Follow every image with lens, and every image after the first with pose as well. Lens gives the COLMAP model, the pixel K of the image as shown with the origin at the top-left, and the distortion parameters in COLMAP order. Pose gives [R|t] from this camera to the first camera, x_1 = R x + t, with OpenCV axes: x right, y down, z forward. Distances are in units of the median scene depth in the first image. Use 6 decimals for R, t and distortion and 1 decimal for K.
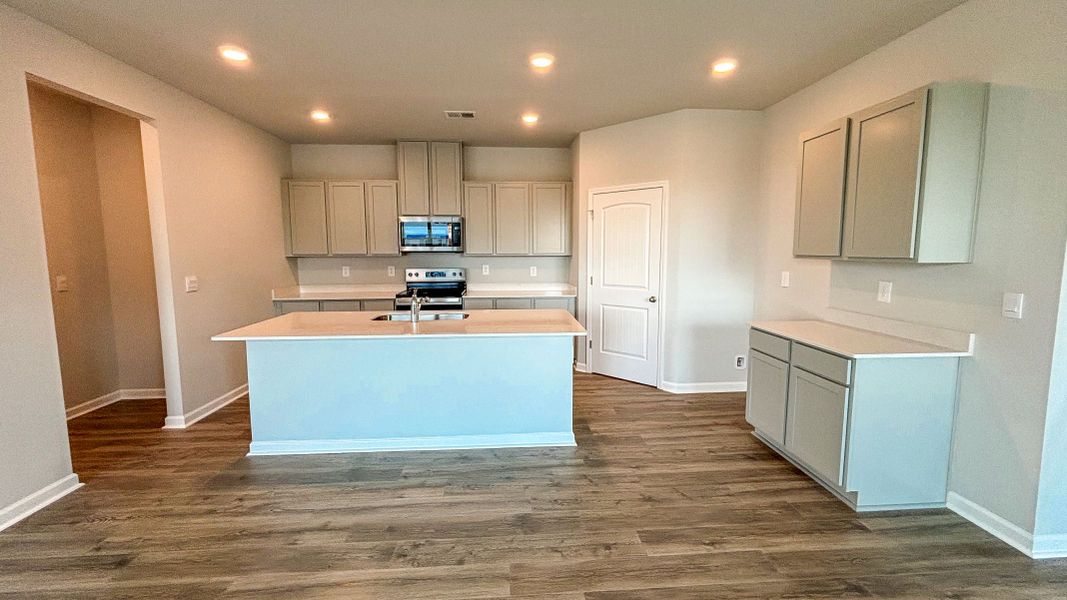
lens RADIAL K [[444.6, 0, 537.3], [0, 444.6, 293.0], [0, 0, 1]] dist [0.002312, 0.001332]
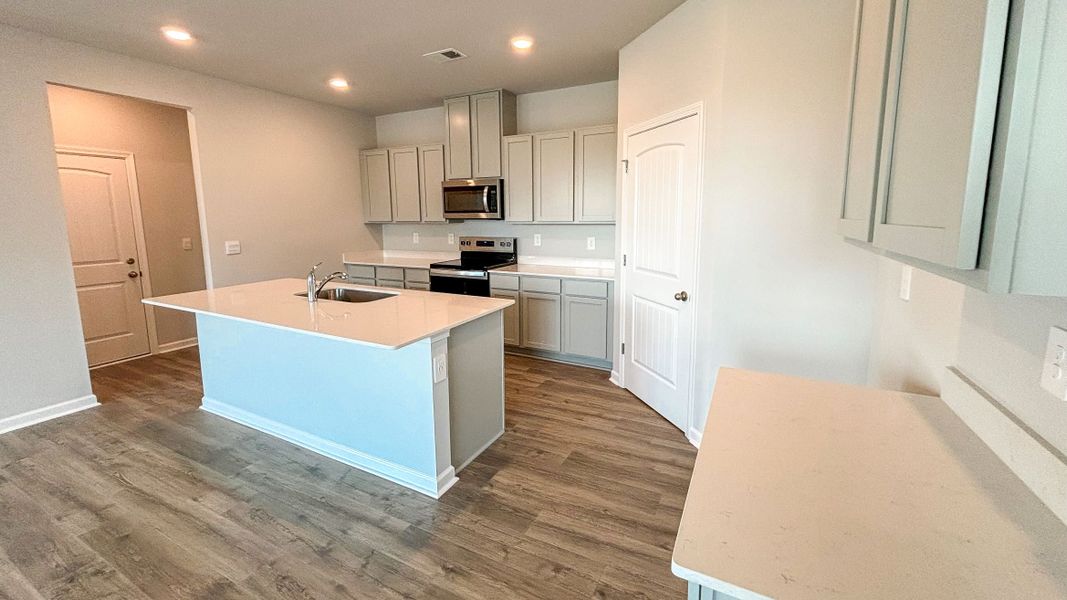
lens RADIAL K [[444.6, 0, 531.1], [0, 444.6, 272.1], [0, 0, 1]] dist [0.002312, 0.001332]
pose [[0.847460, 0.065747, -0.526773, 0.516054], [-0.046977, 0.997696, 0.048949, -0.051869], [0.528777, -0.016736, 0.848596, 0.444249]]
